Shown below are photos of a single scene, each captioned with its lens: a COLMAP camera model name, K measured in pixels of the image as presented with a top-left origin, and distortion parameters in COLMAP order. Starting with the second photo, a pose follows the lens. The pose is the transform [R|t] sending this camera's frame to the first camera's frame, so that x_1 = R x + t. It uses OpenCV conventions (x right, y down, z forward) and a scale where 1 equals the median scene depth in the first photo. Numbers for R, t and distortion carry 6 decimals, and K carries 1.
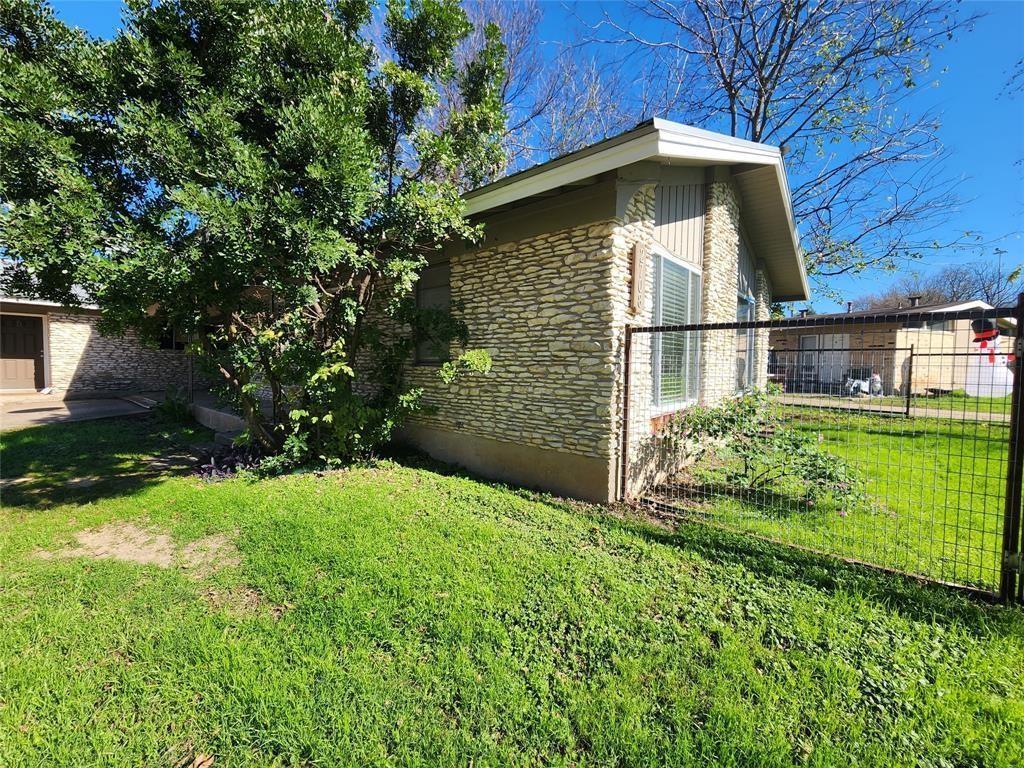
lens RADIAL K [[417.7, 0, 513.7], [0, 417.7, 380.0], [0, 0, 1]] dist [0.004858, -0.004579]
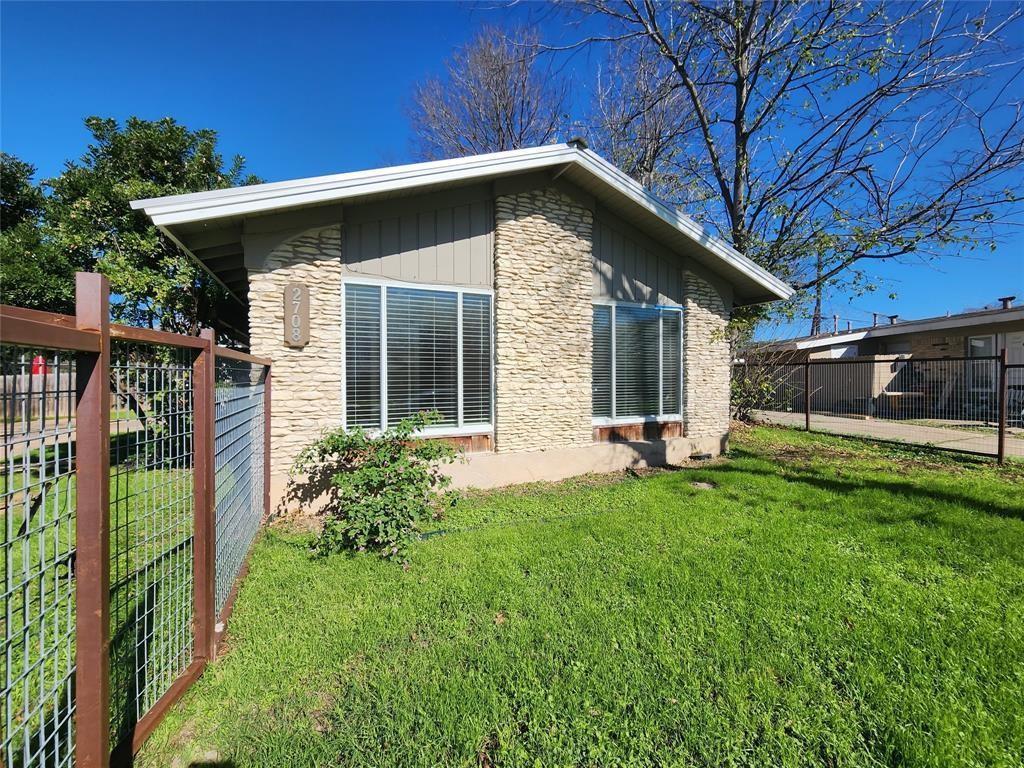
lens RADIAL K [[417.7, 0, 513.7], [0, 417.7, 380.0], [0, 0, 1]] dist [0.004858, -0.004579]
pose [[0.906643, -0.012595, -0.421711, 0.894412], [-0.003016, 0.999335, -0.036331, -0.021507], [0.421889, 0.034211, 0.906002, 0.164388]]
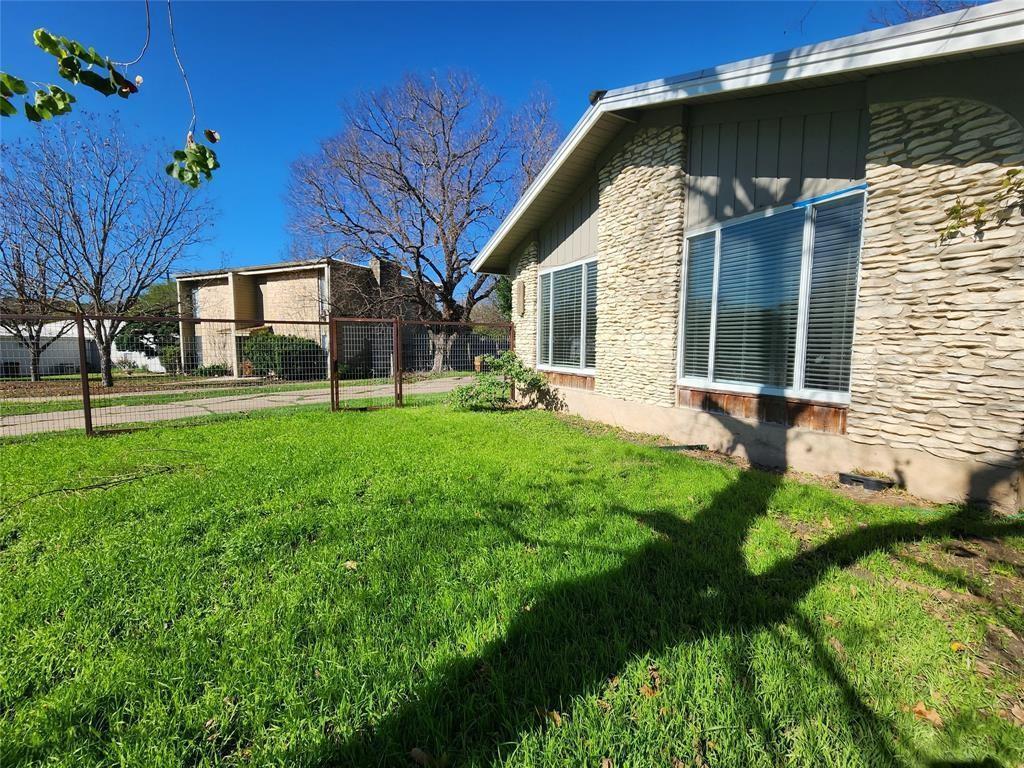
lens RADIAL K [[417.7, 0, 513.7], [0, 417.7, 380.0], [0, 0, 1]] dist [0.004858, -0.004579]
pose [[-0.358845, 0.068712, -0.930864, 1.597084], [-0.052538, 0.994219, 0.093641, -0.021037], [0.931917, 0.082508, -0.353161, 1.206958]]
